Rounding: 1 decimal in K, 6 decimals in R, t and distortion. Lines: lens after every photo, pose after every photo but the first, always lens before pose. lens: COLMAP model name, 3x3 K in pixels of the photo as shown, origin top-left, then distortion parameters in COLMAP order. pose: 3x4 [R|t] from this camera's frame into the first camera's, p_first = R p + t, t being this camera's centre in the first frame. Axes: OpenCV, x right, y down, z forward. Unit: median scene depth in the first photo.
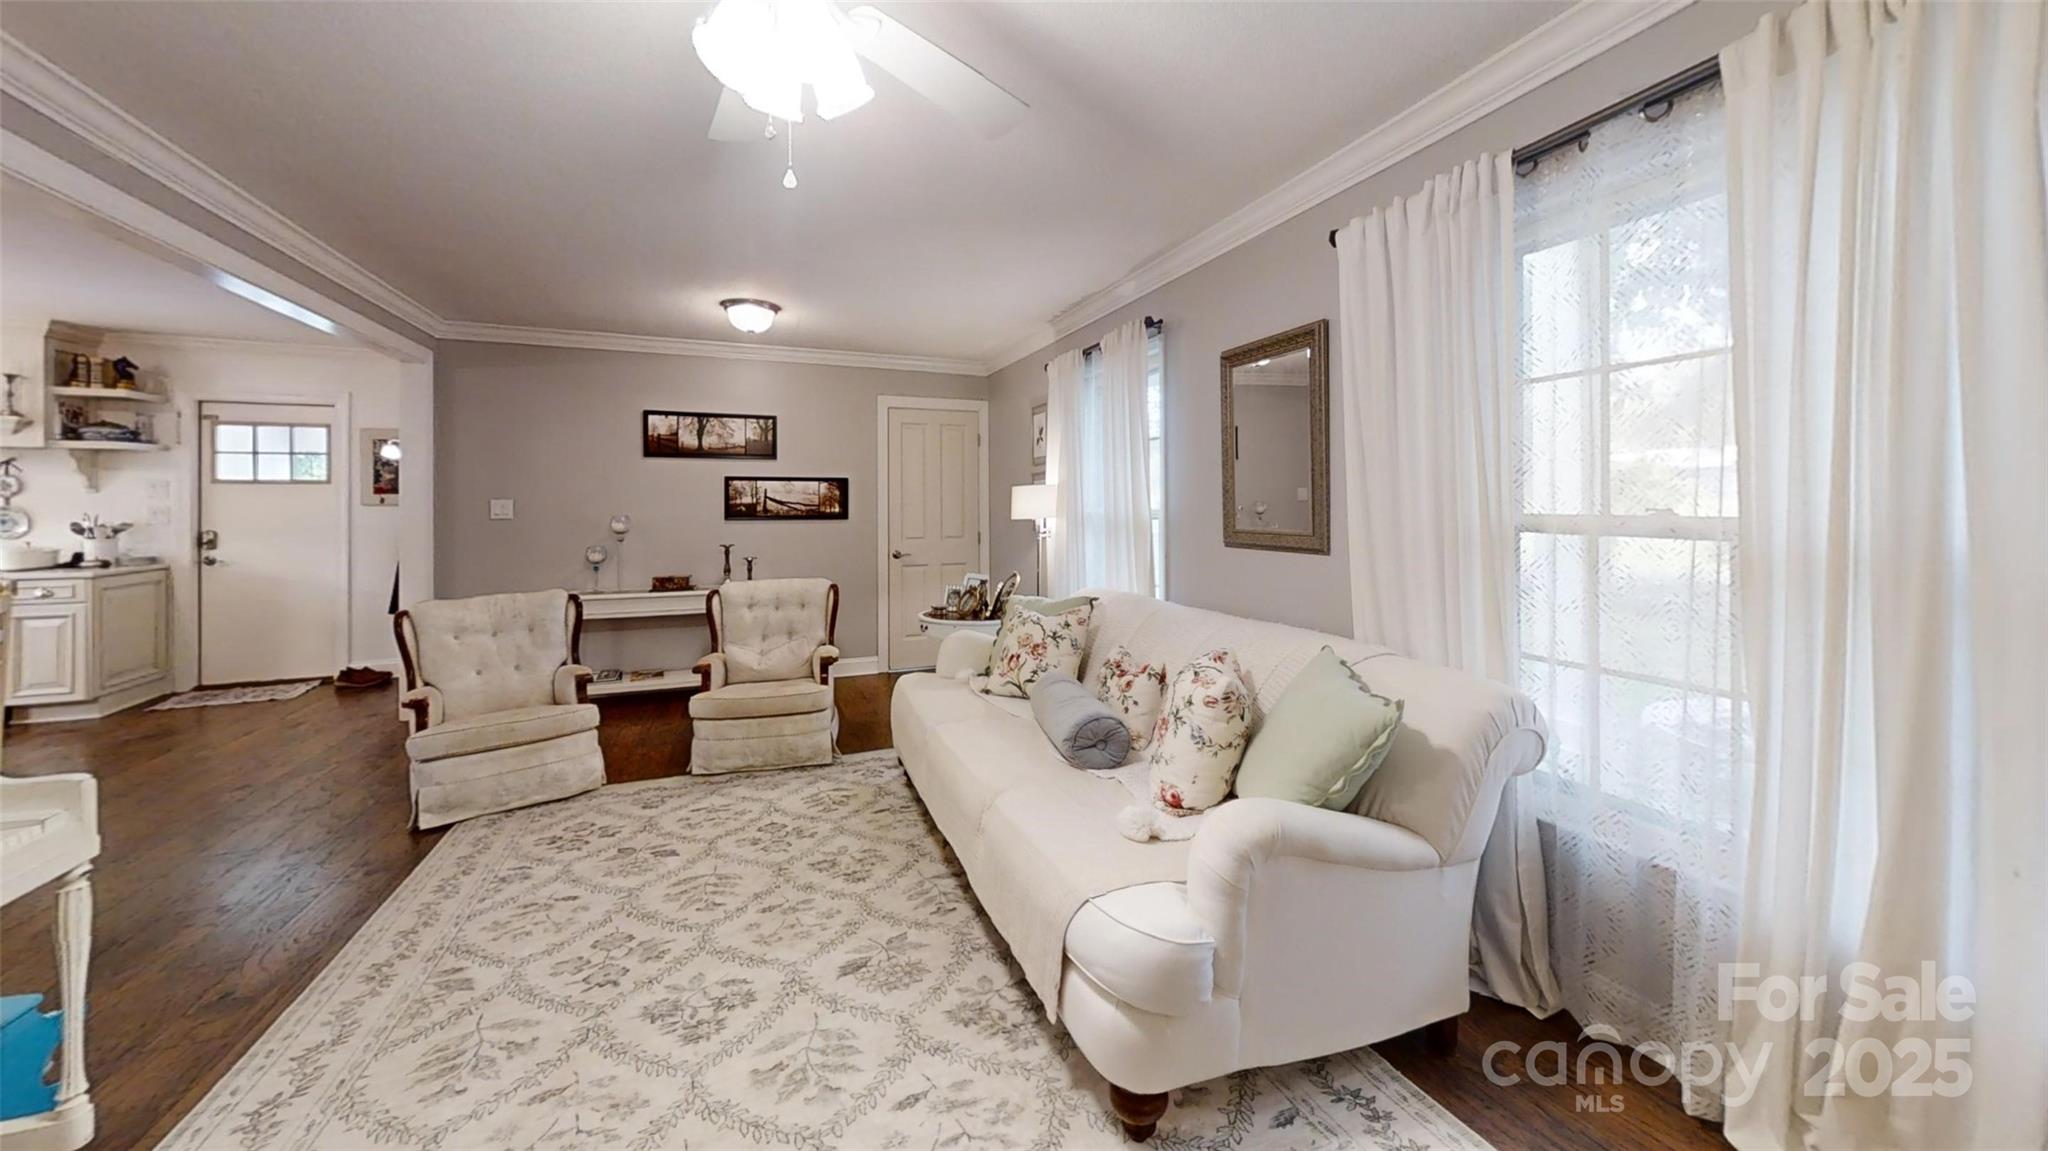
lens RADIAL K [[746.0, 0, 1024.0], [0, 746.0, 575.5], [0, 0, 1]] dist [0.000298, 0.000089]
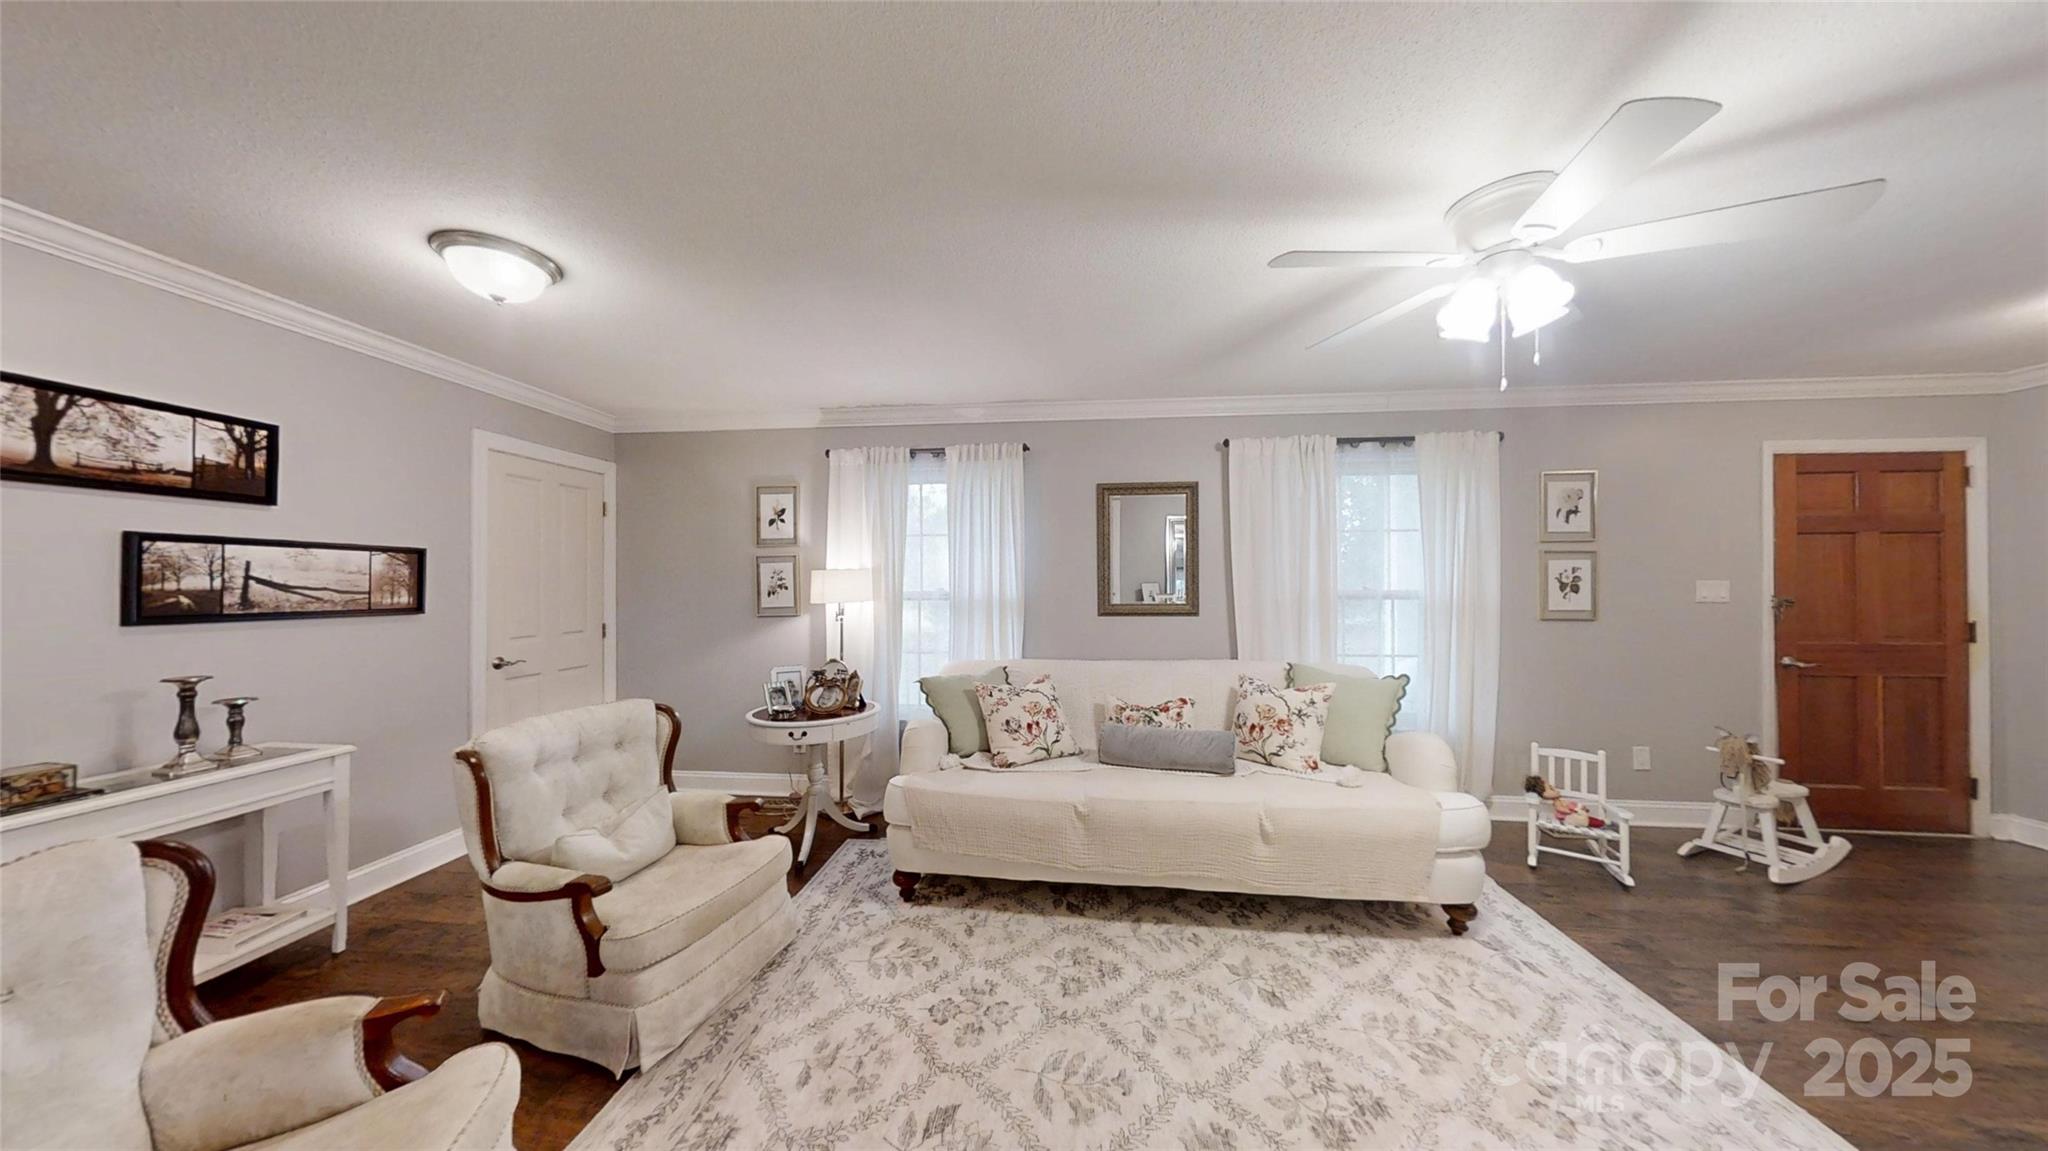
lens RADIAL K [[631.4, 0, 1024.0], [0, 631.4, 575.5], [0, 0, 1]] dist [0.017874, 0.000050]
pose [[0.450021, 0.014465, 0.892901, -0.641398], [0.085731, 0.994551, -0.059320, -0.044138], [-0.888893, 0.103244, 0.446329, 0.423072]]
